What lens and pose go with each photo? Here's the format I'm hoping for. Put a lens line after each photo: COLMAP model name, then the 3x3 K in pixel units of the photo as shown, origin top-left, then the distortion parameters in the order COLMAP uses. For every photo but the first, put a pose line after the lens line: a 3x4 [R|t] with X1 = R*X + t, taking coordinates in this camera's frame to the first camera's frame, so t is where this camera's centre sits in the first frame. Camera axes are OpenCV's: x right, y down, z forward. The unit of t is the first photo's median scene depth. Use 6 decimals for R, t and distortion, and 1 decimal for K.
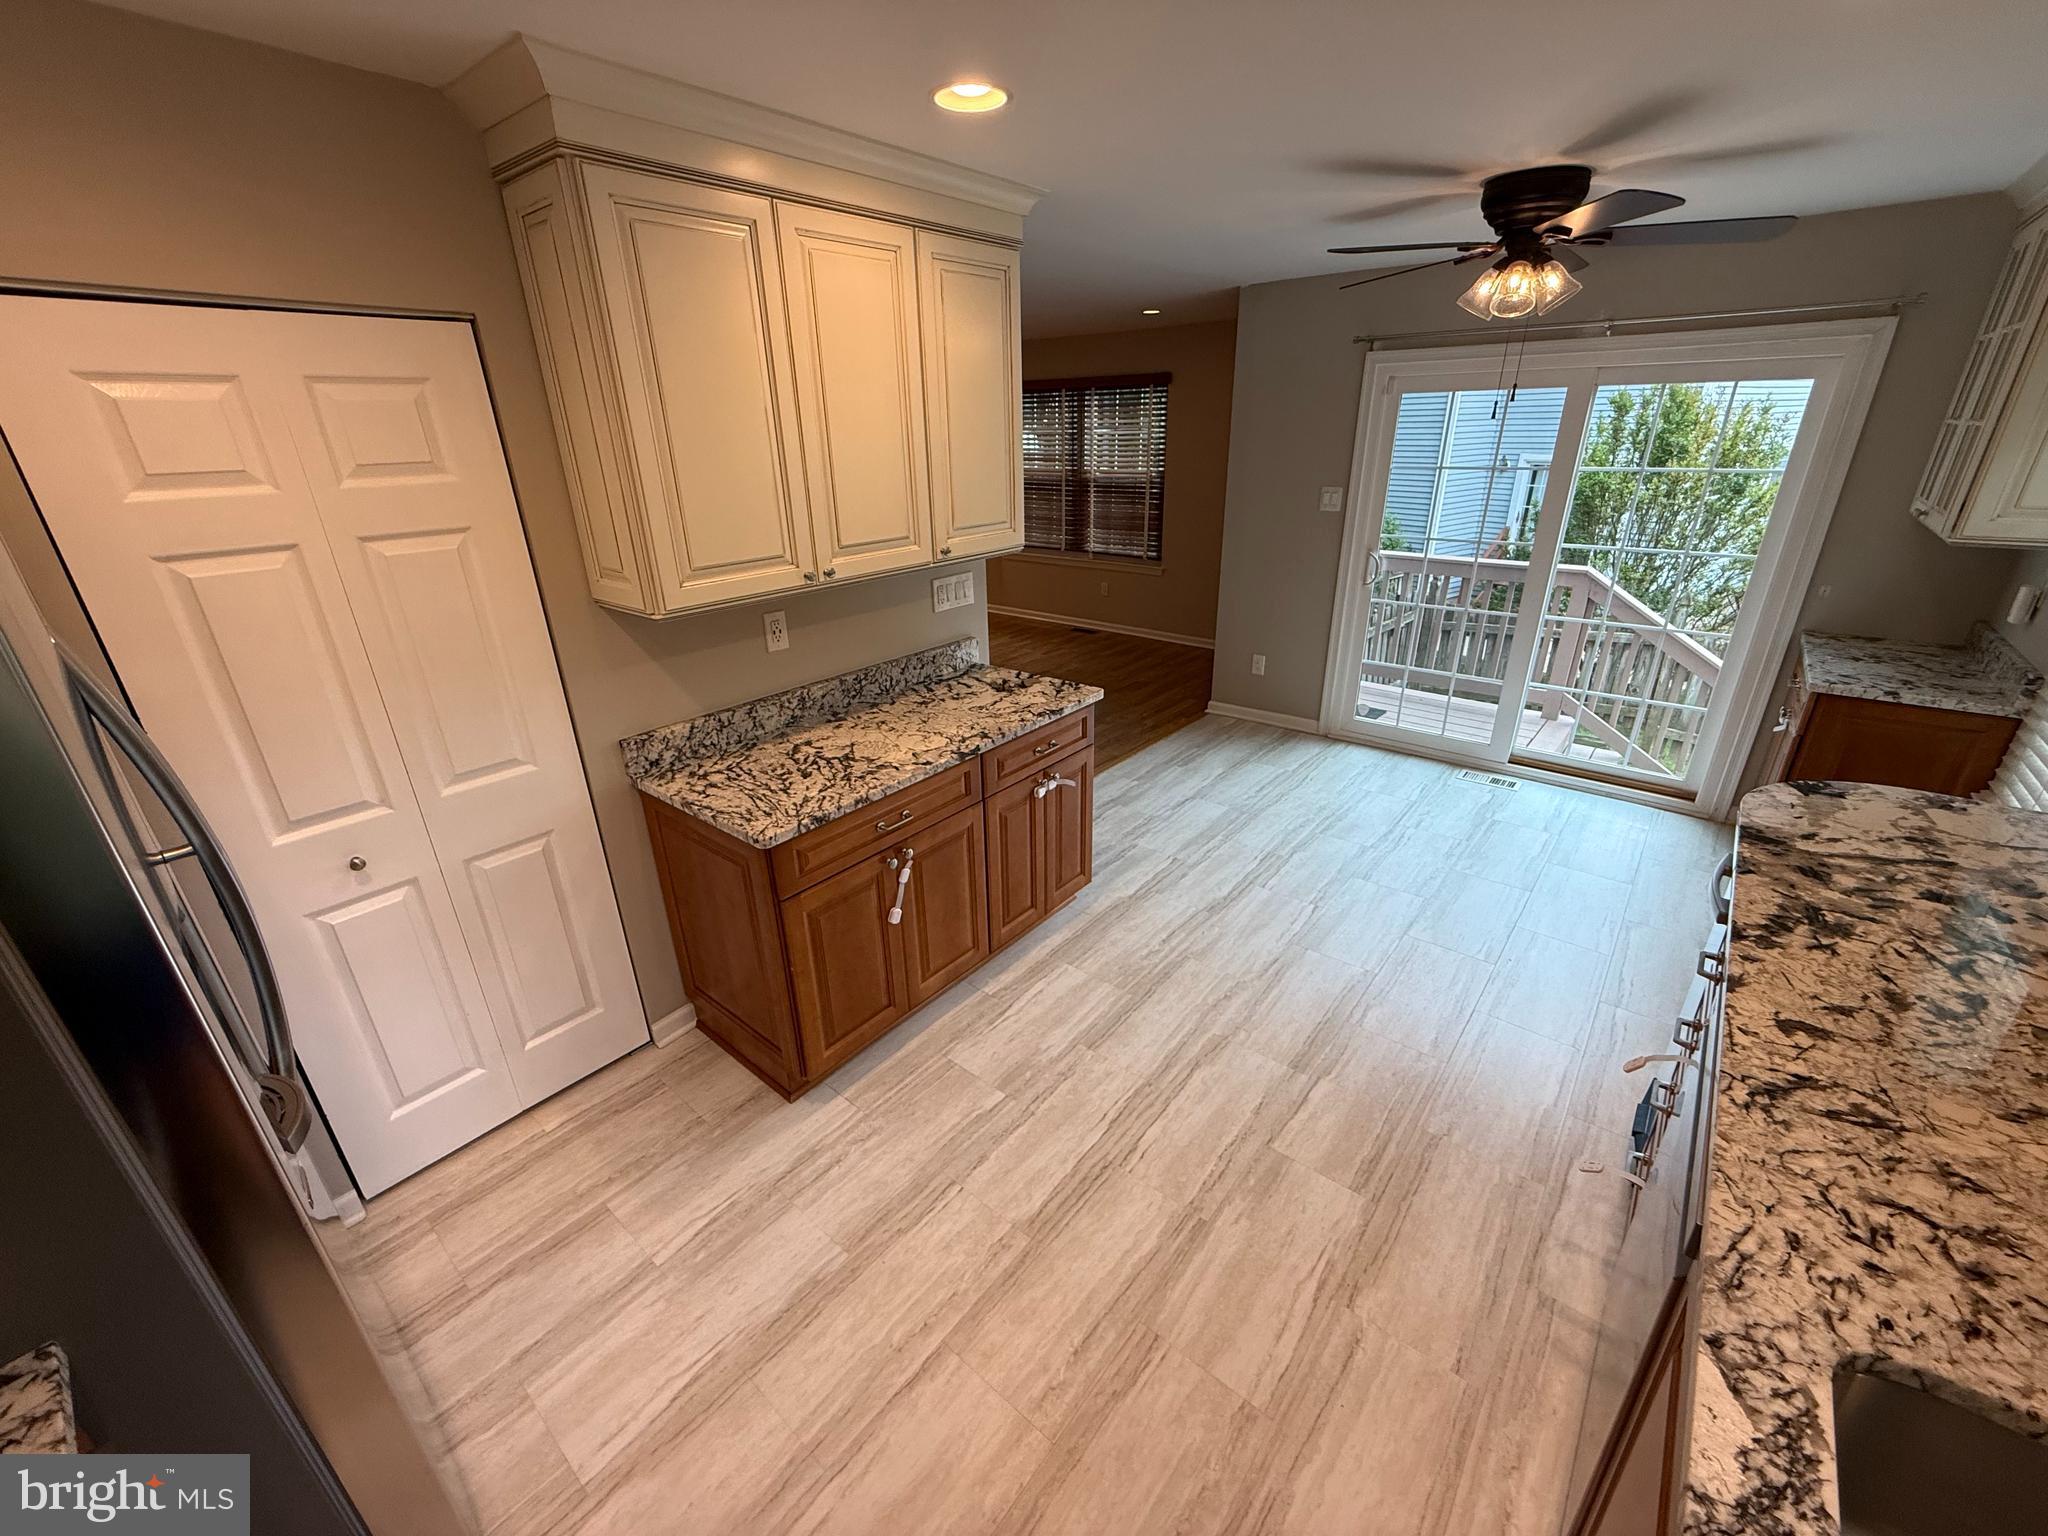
lens RADIAL K [[816.2, 0, 1019.1], [0, 816.2, 771.7], [0, 0, 1]] dist [-0.000108, -0.000105]
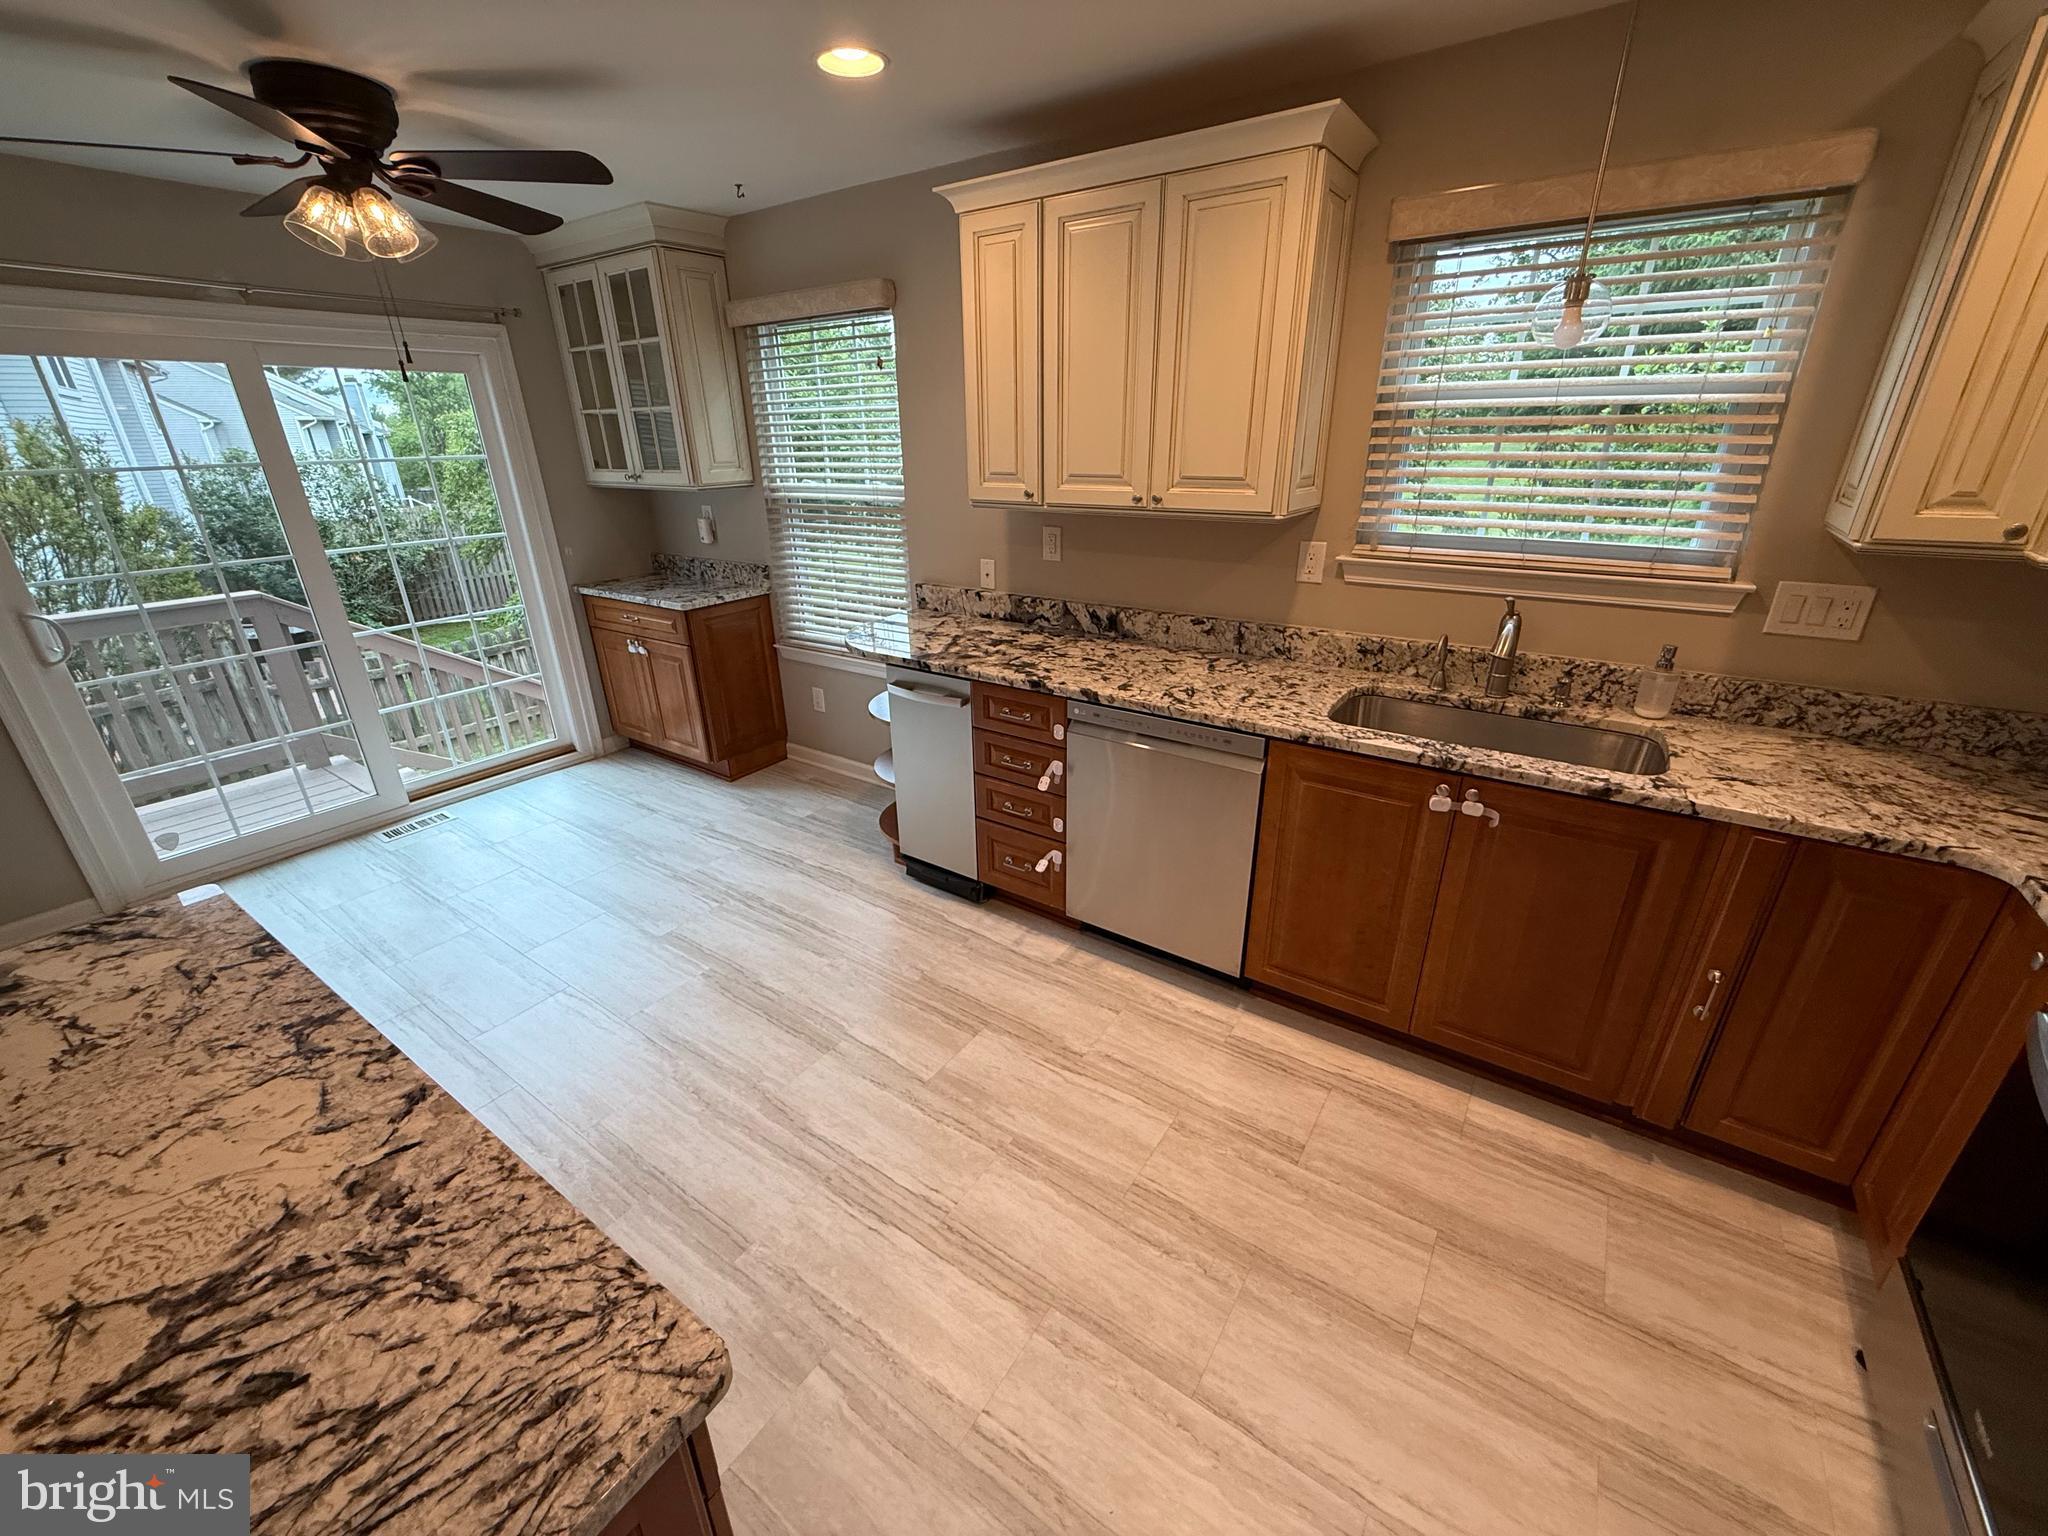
lens RADIAL K [[816.2, 0, 1022.1], [0, 816.2, 771.7], [0, 0, 1]] dist [-0.000108, -0.000105]
pose [[-0.094889, -0.365326, 0.926031, -0.398135], [0.406280, 0.835019, 0.371052, -0.151062], [-0.908808, 0.411437, 0.069191, 0.528040]]
